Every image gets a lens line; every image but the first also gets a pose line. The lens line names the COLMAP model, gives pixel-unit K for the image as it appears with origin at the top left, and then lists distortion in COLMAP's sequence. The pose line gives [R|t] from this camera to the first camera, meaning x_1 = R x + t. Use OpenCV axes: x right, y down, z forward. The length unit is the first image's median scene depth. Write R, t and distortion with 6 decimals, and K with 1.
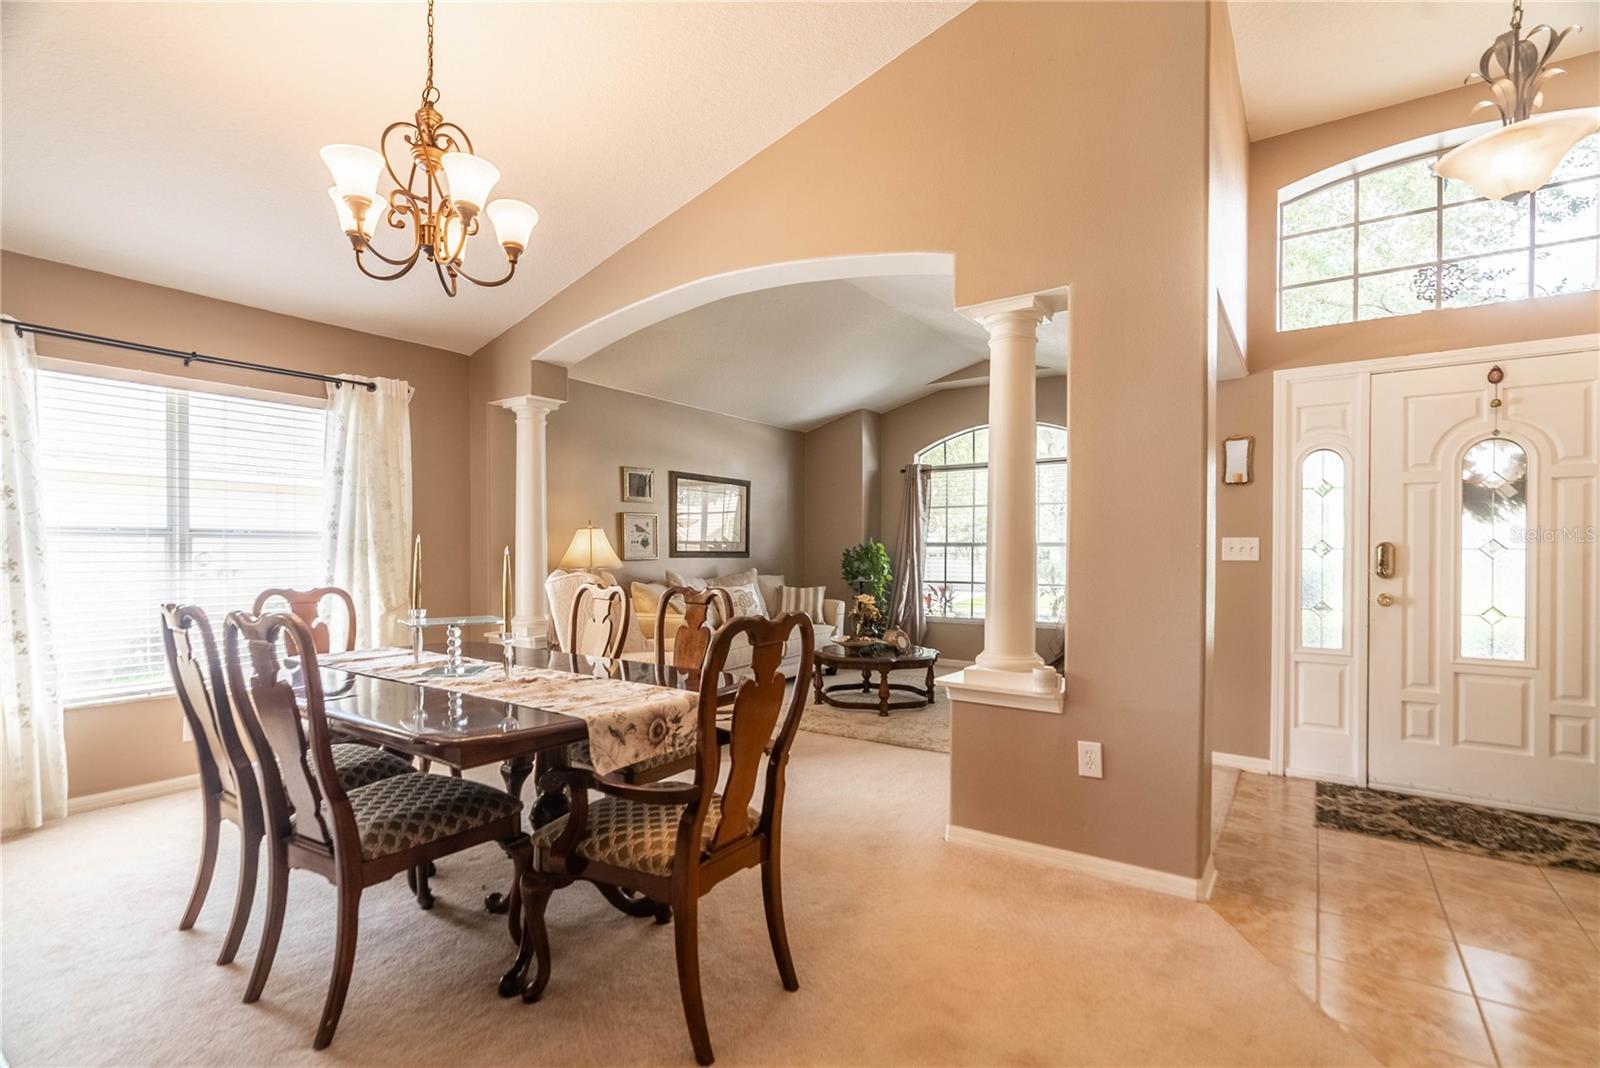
lens RADIAL K [[733.7, 0, 809.2], [0, 733.7, 556.5], [0, 0, 1]] dist [-0.008525, 0.002682]
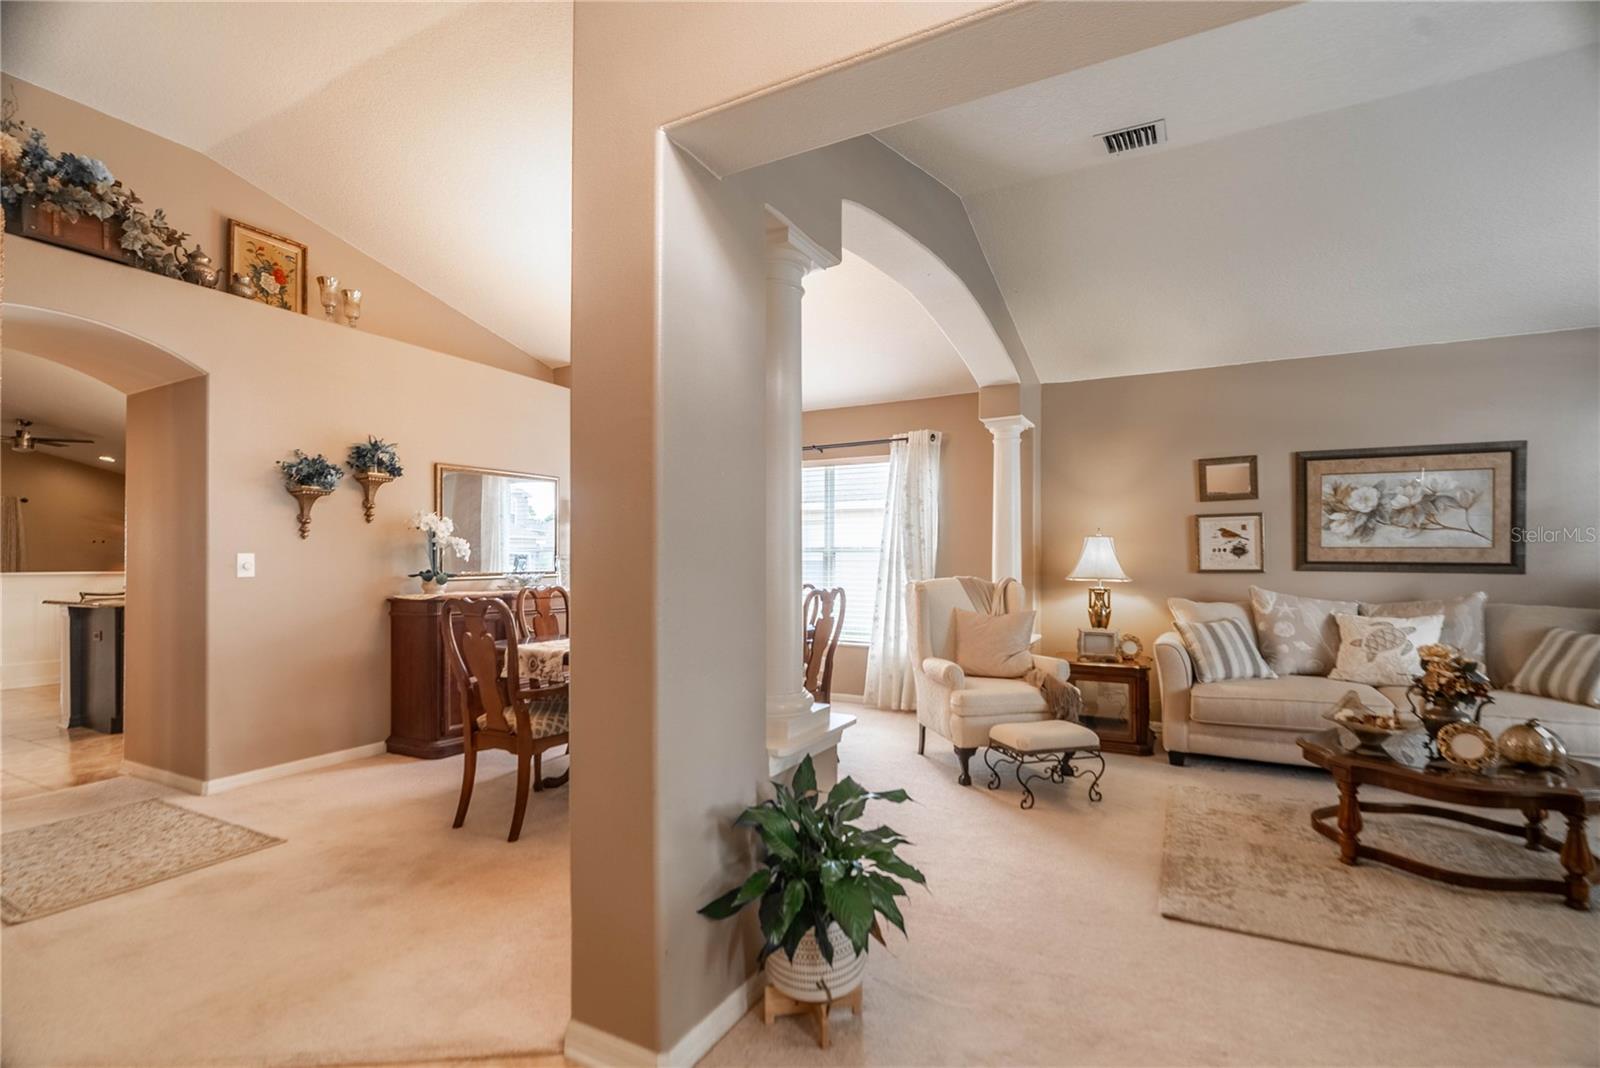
lens RADIAL K [[733.7, 0, 773.9], [0, 733.7, 560.3], [0, 0, 1]] dist [-0.008525, 0.002682]
pose [[0.100063, 0.008212, -0.994947, 0.521324], [-0.004897, 0.999958, 0.007761, -0.012657], [0.994969, 0.004096, 0.100099, 0.437668]]
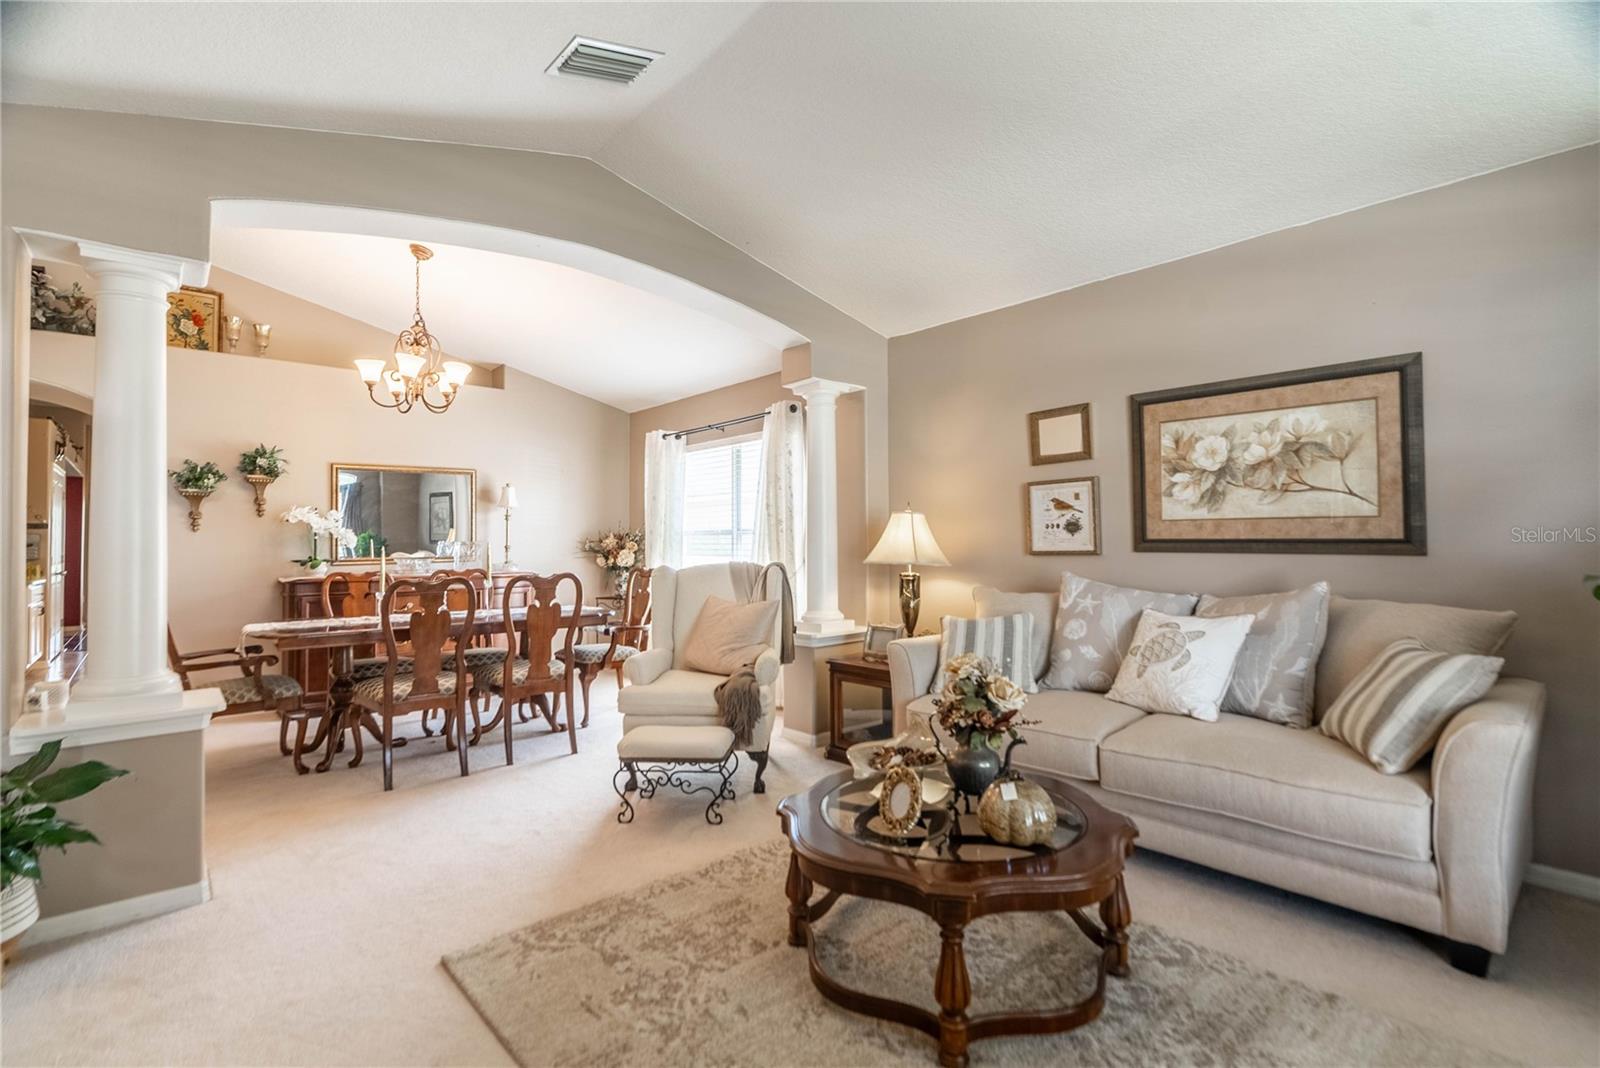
lens RADIAL K [[733.7, 0, 788.5], [0, 733.7, 527.4], [0, 0, 1]] dist [-0.008525, 0.002682]
pose [[-0.243391, -0.009897, -0.969878, 0.440276], [0.009732, 0.999873, -0.012645, -0.013054], [0.969879, -0.012517, -0.243264, 0.945499]]
